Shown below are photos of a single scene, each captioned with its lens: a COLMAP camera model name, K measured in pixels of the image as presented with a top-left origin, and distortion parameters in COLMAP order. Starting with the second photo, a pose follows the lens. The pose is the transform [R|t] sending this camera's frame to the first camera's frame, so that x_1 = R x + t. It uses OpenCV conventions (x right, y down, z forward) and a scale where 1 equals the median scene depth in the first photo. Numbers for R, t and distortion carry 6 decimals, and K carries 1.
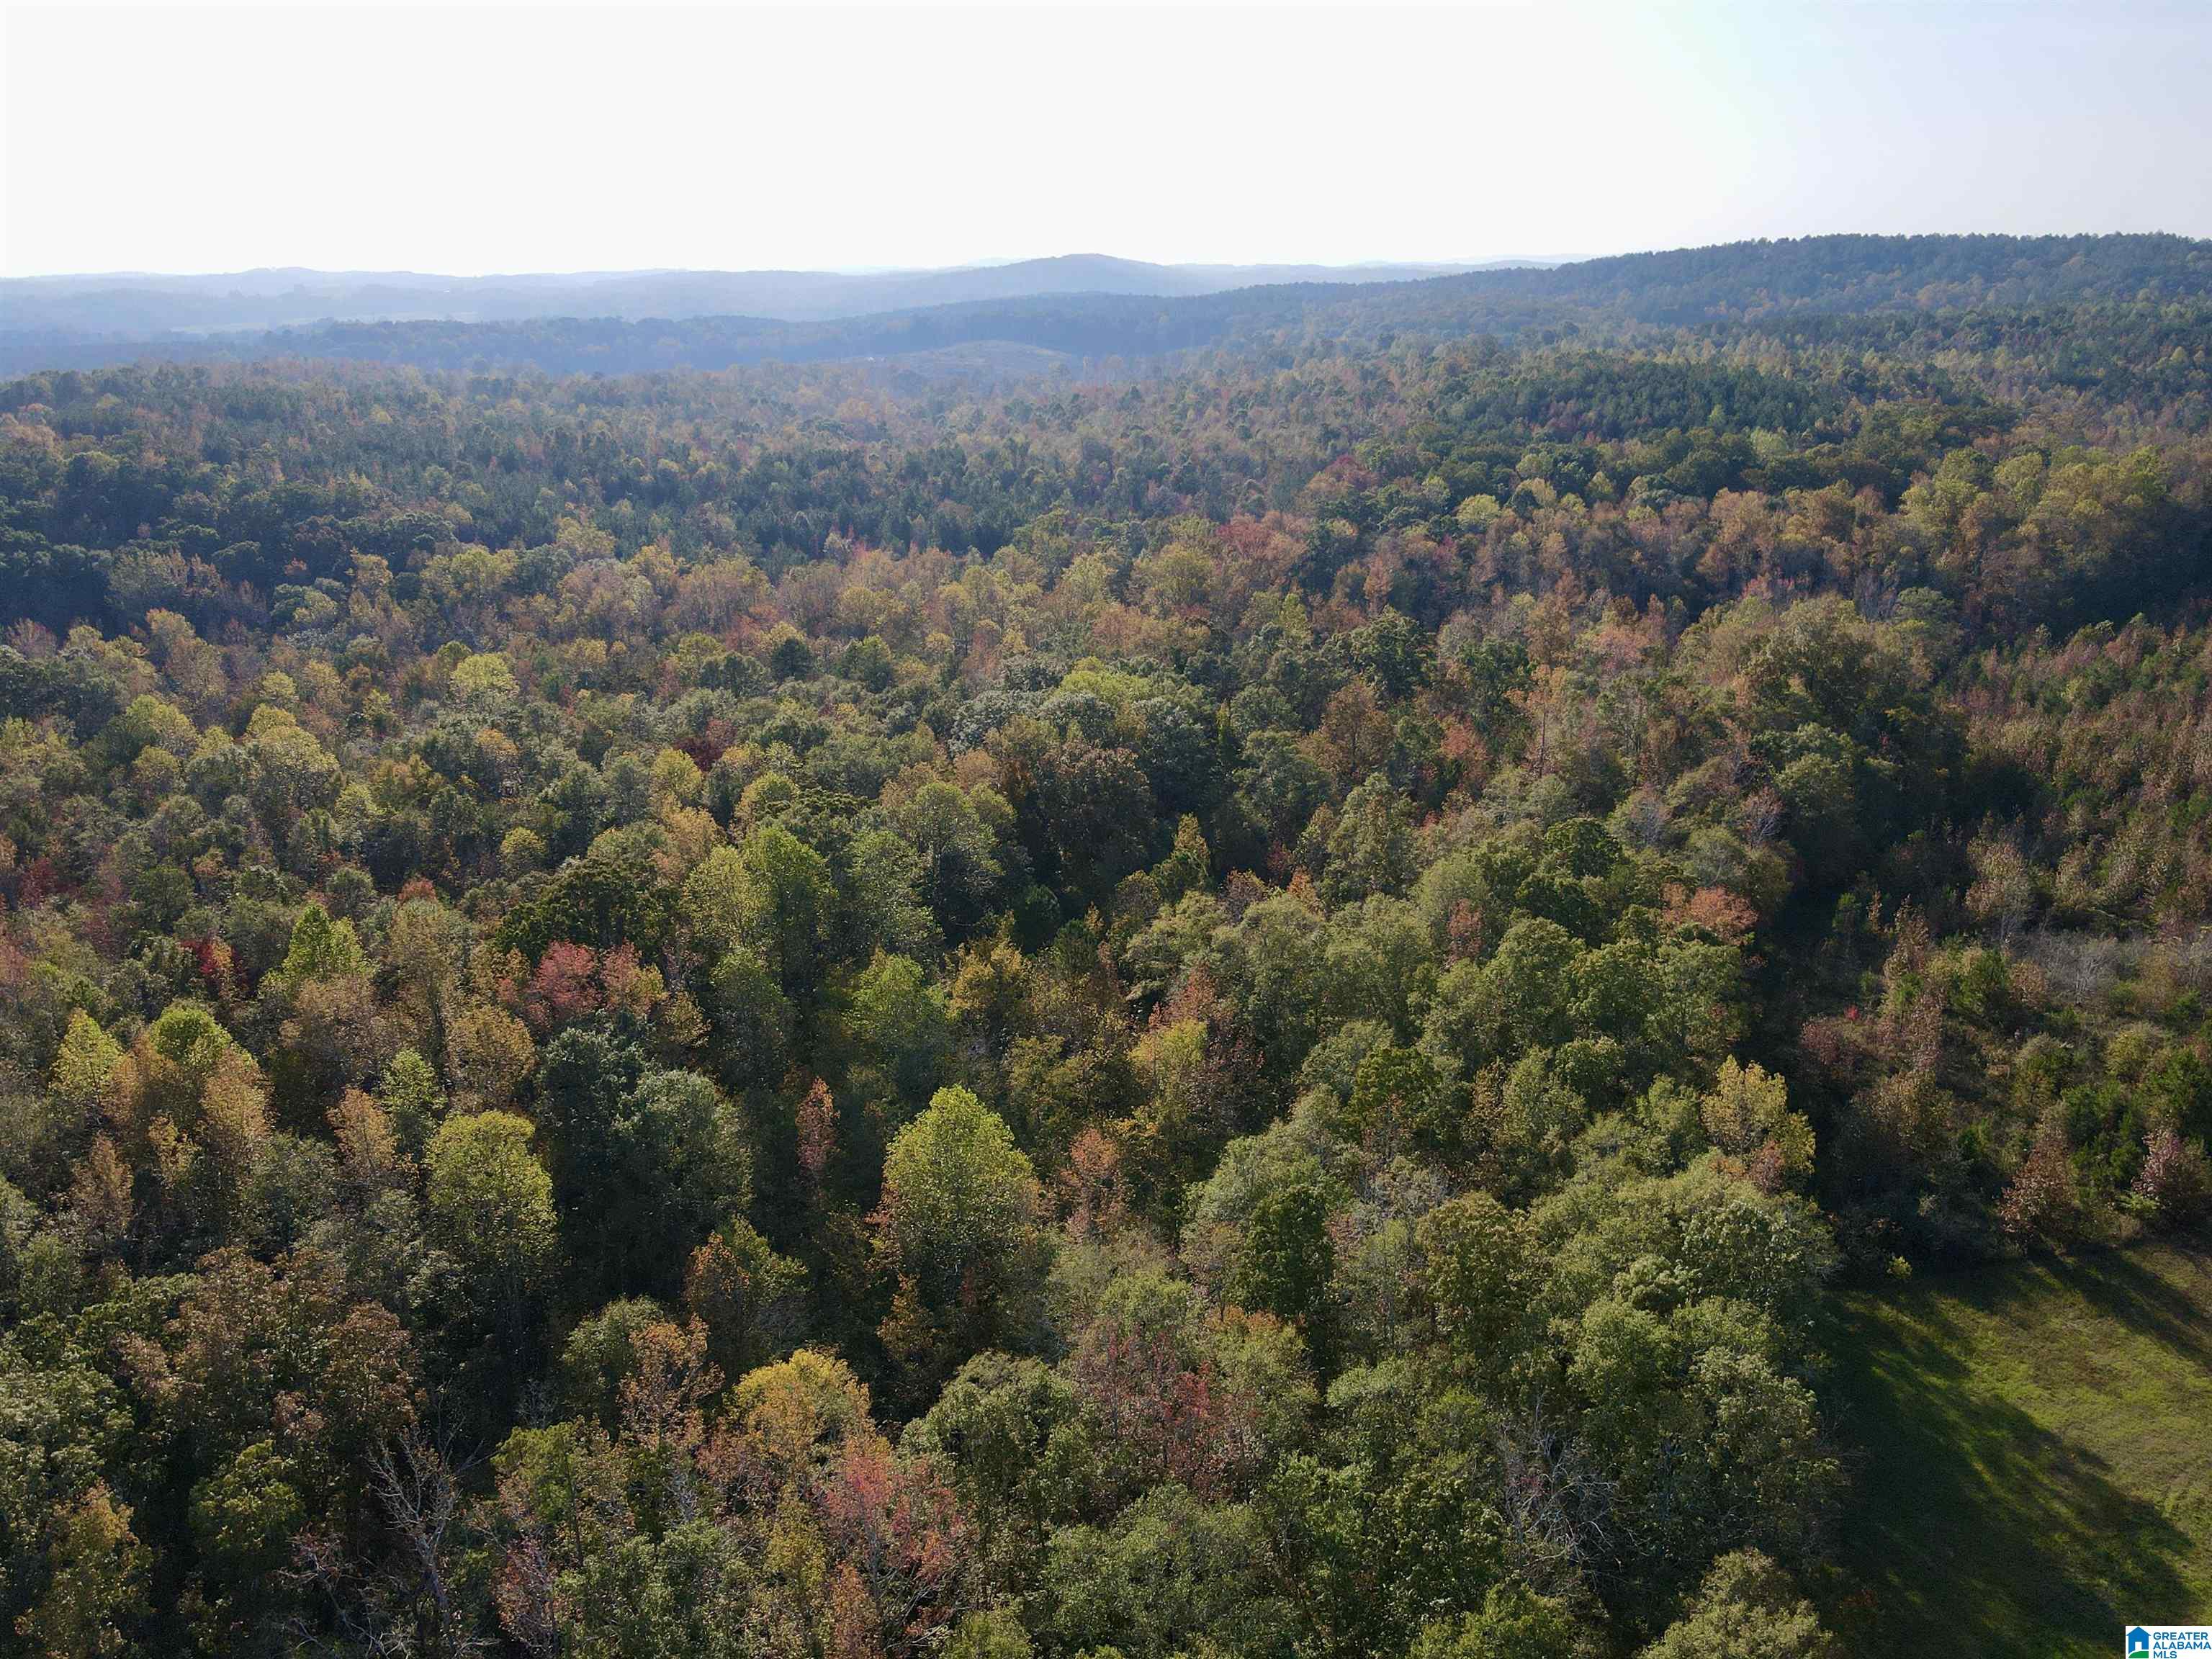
lens RADIAL K [[1615.5, 0, 1106.0], [0, 1615.5, 829.5], [0, 0, 1]] dist [0.008006, 0.003794]
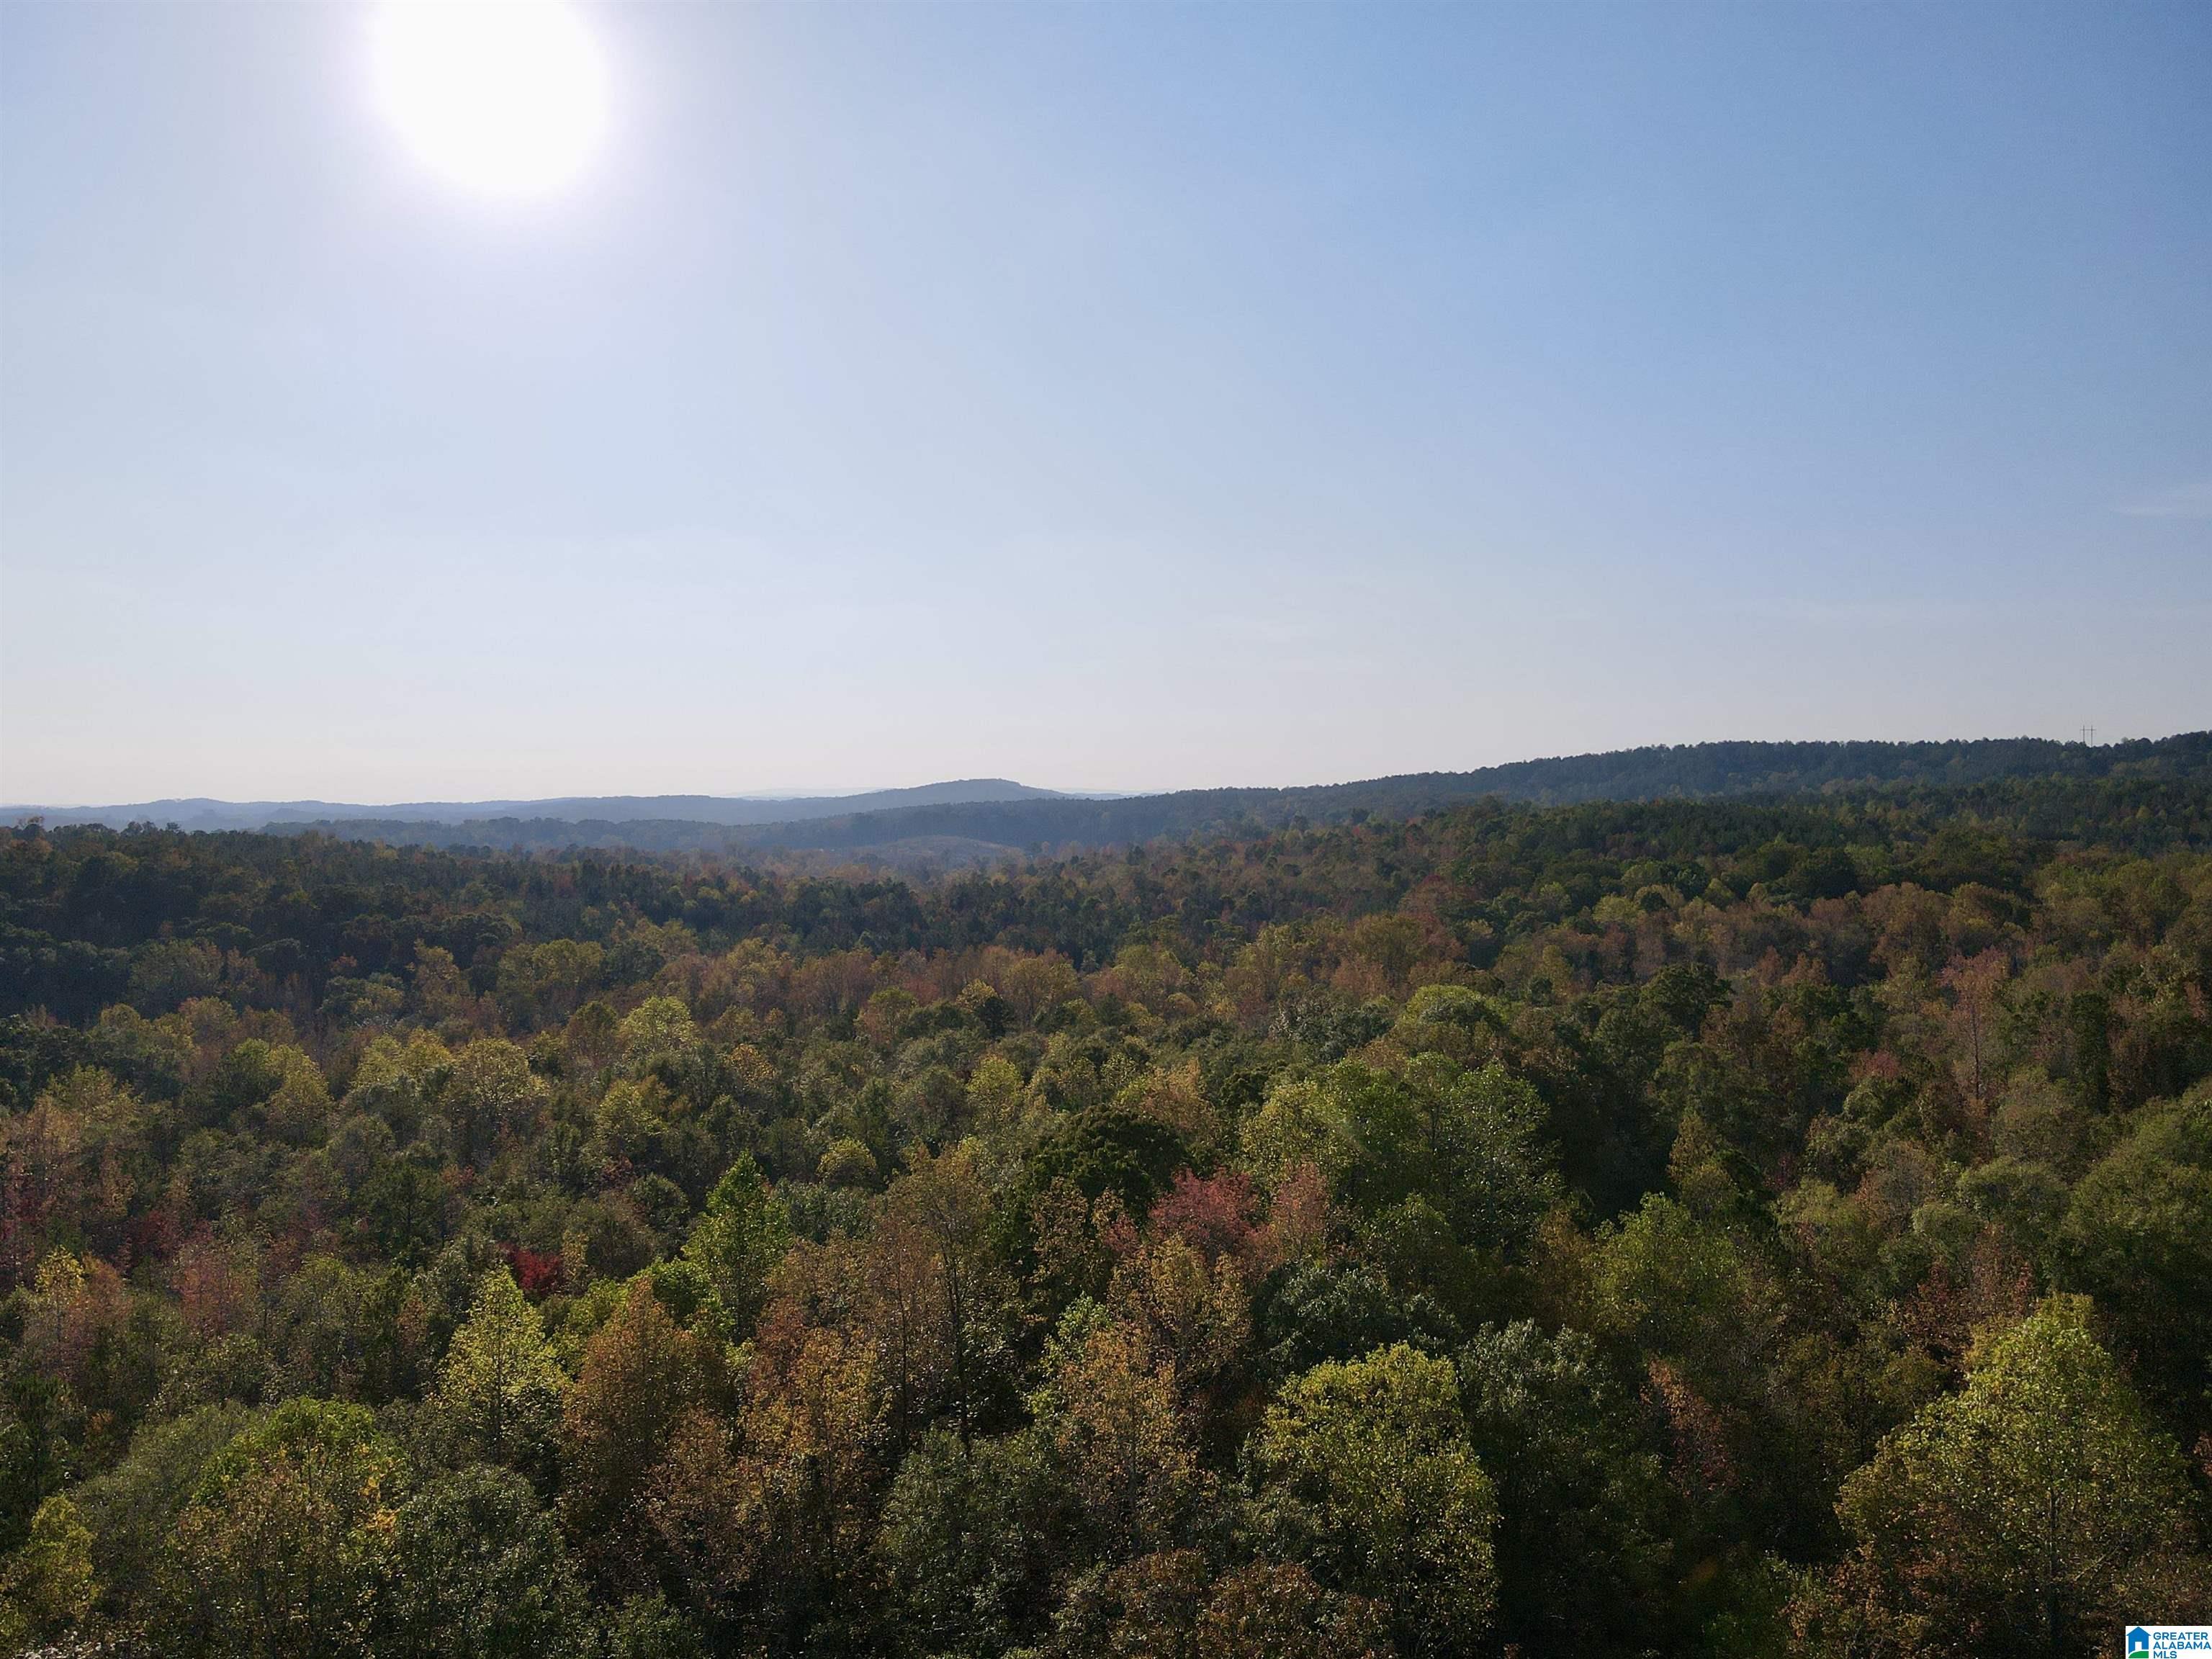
lens RADIAL K [[1615.5, 0, 1106.0], [0, 1615.5, 829.5], [0, 0, 1]] dist [0.008006, 0.003794]
pose [[0.997471, -0.001362, 0.071064, -0.145255], [0.023475, 0.950024, -0.311293, 0.049387], [-0.067088, 0.312174, 0.947653, 0.114252]]
